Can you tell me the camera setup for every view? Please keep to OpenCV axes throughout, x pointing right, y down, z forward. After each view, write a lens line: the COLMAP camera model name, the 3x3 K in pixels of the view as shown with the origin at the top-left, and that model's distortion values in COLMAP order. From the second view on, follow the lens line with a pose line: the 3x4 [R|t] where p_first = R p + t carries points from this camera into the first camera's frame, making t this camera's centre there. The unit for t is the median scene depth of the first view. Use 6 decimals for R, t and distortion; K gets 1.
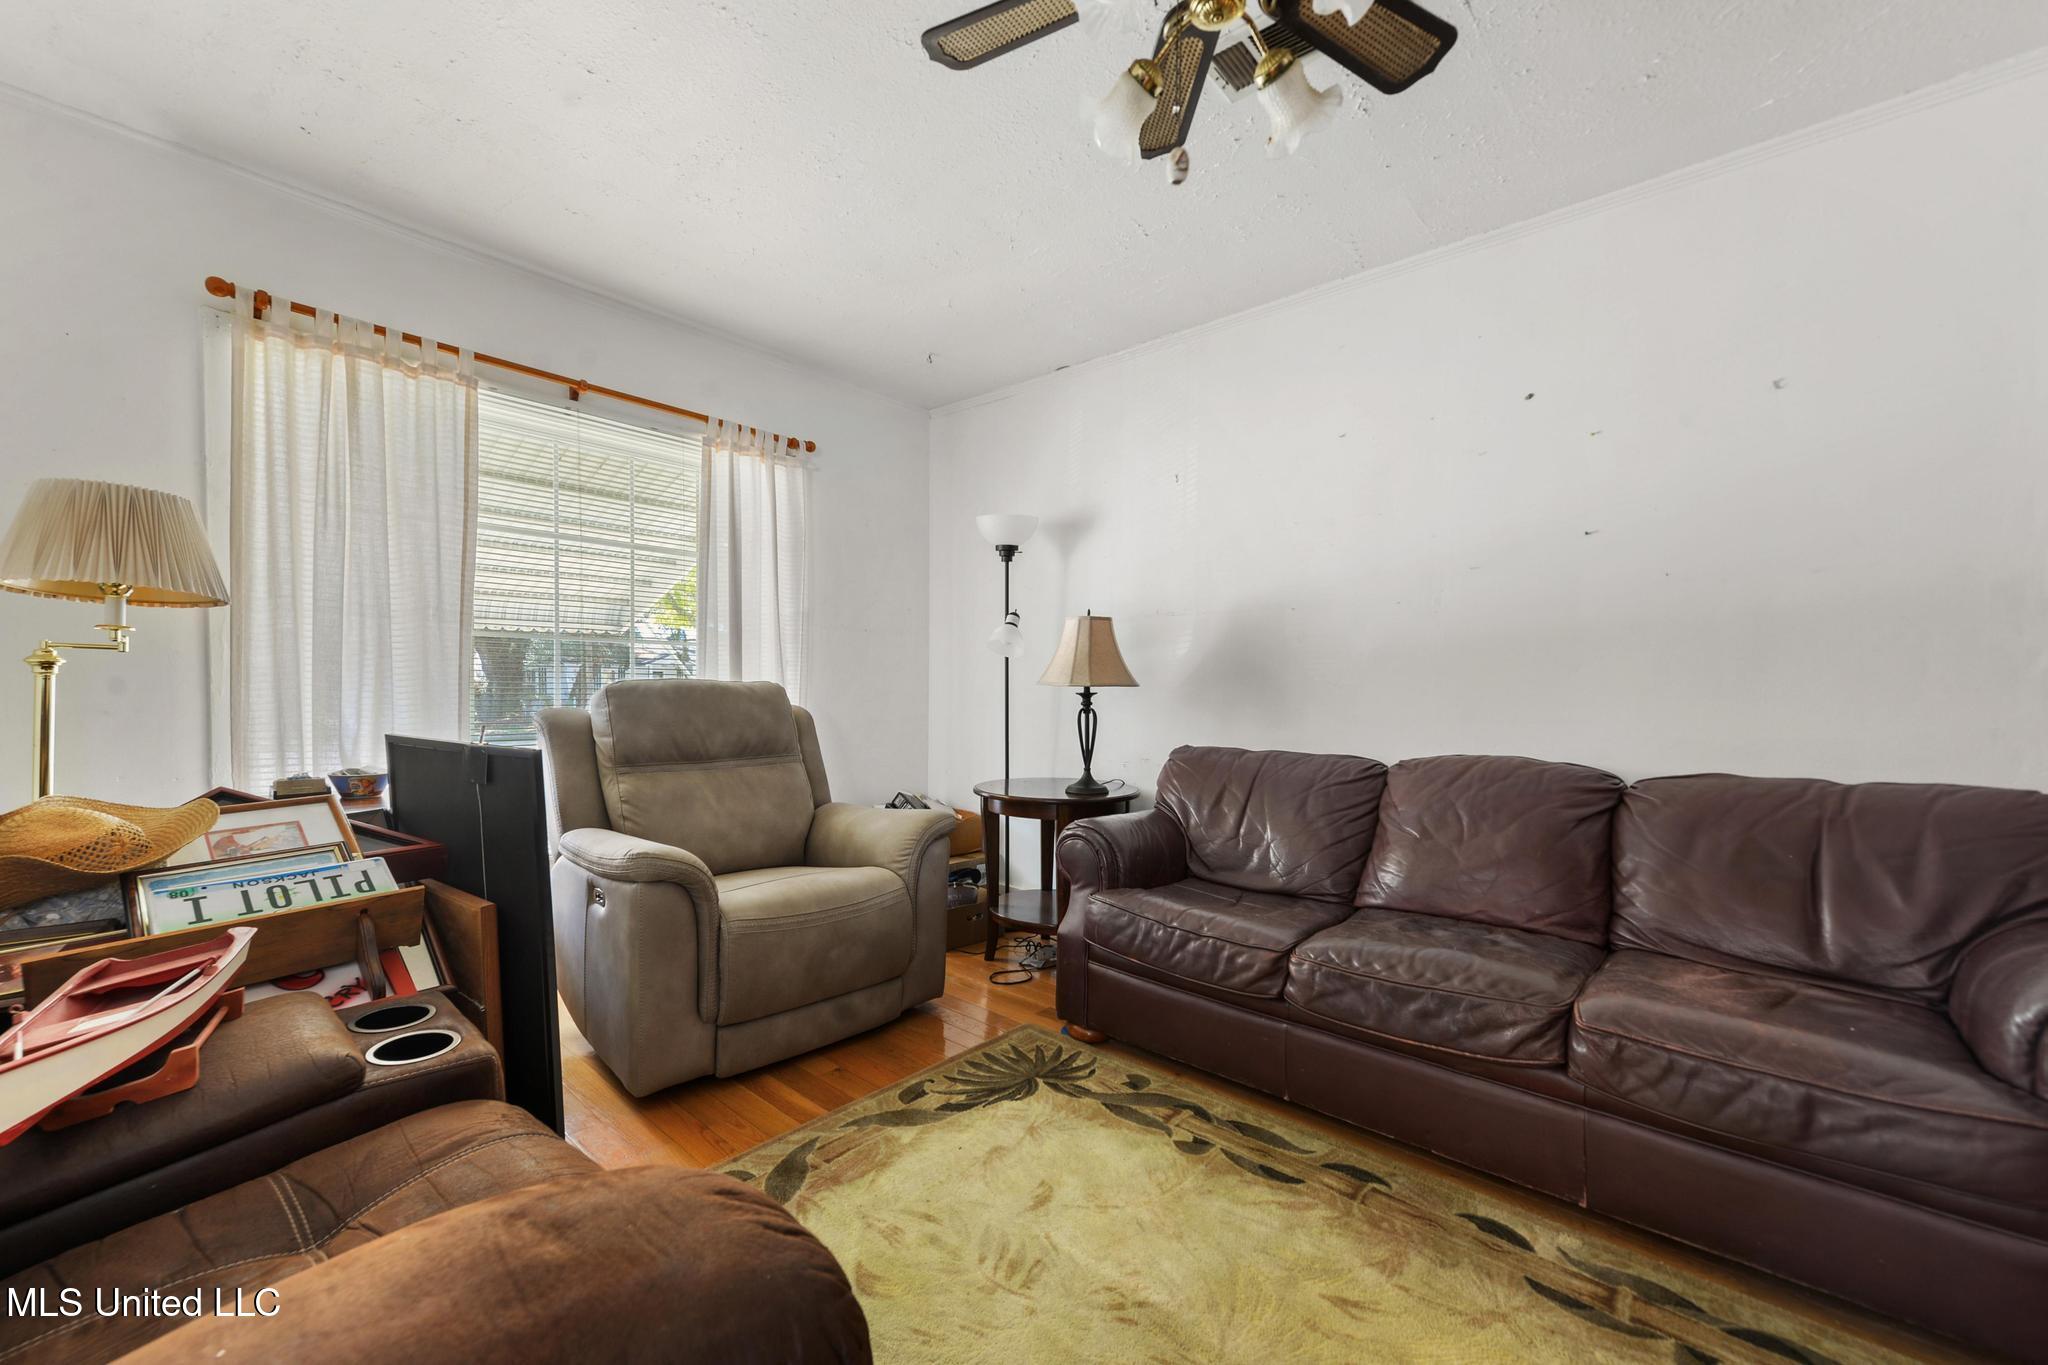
lens RADIAL K [[807.7, 0, 1024.0], [0, 807.7, 682.5], [0, 0, 1]] dist [0.024350, -0.000089]
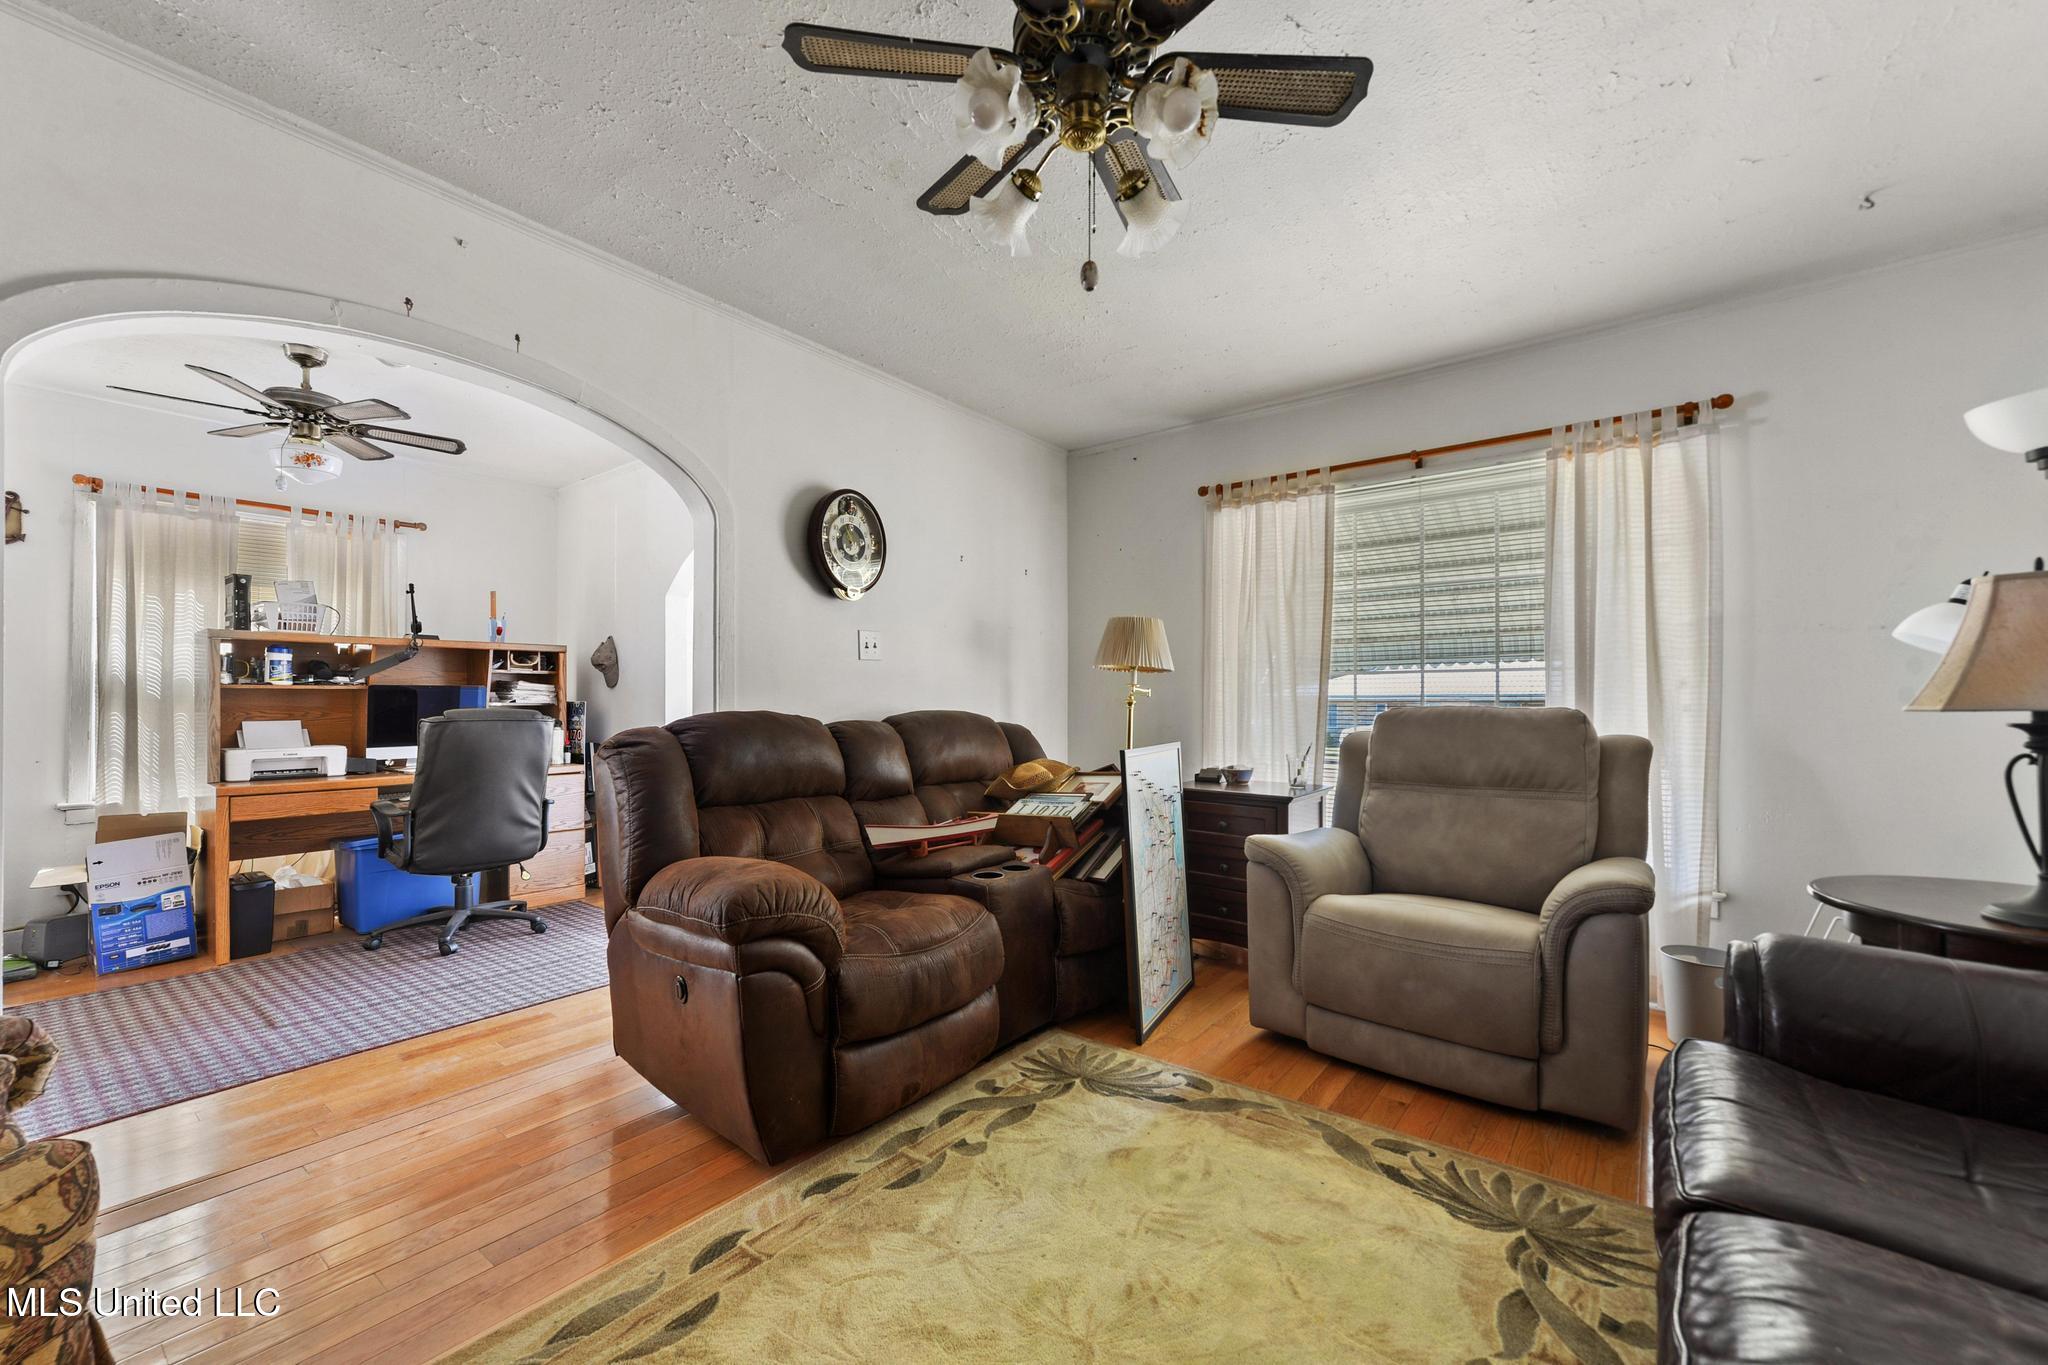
lens RADIAL K [[810.4, 0, 1024.0], [0, 810.4, 682.5], [0, 0, 1]] dist [-0.000177, -0.000088]
pose [[0.089186, -0.042312, -0.995116, 0.705507], [0.002911, 0.999104, -0.042221, 0.009417], [0.996011, 0.000869, 0.089229, 0.445565]]
